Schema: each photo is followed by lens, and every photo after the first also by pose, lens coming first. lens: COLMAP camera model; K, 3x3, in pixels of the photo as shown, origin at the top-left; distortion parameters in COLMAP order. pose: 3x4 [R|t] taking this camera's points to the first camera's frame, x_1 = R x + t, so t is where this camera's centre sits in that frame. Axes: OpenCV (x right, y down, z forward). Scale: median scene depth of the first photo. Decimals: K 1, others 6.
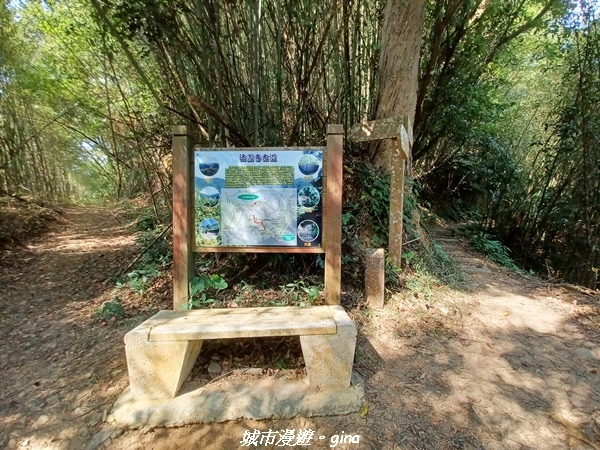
lens RADIAL K [[241.5, 0, 309.5], [0, 241.5, 223.1], [0, 0, 1]] dist [0.015590, 0.000188]
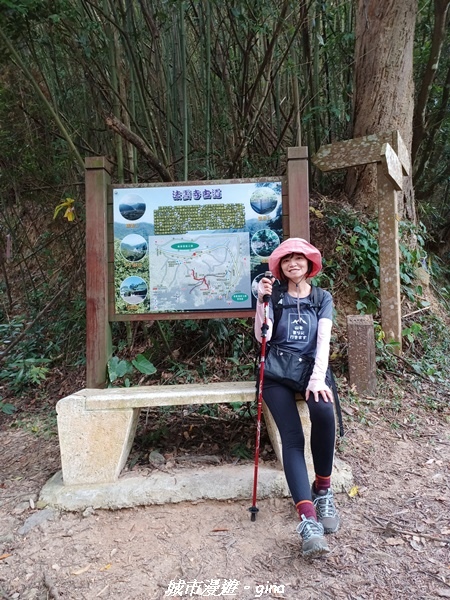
lens RADIAL K [[487.9, 0, 225.3], [0, 487.9, 300.2], [0, 0, 1]] dist [0.089691, -0.012231]
pose [[0.999184, -0.032928, -0.023407, -0.097309], [0.030572, 0.995035, -0.094714, 0.207425], [0.026409, 0.093921, 0.995229, -0.496266]]
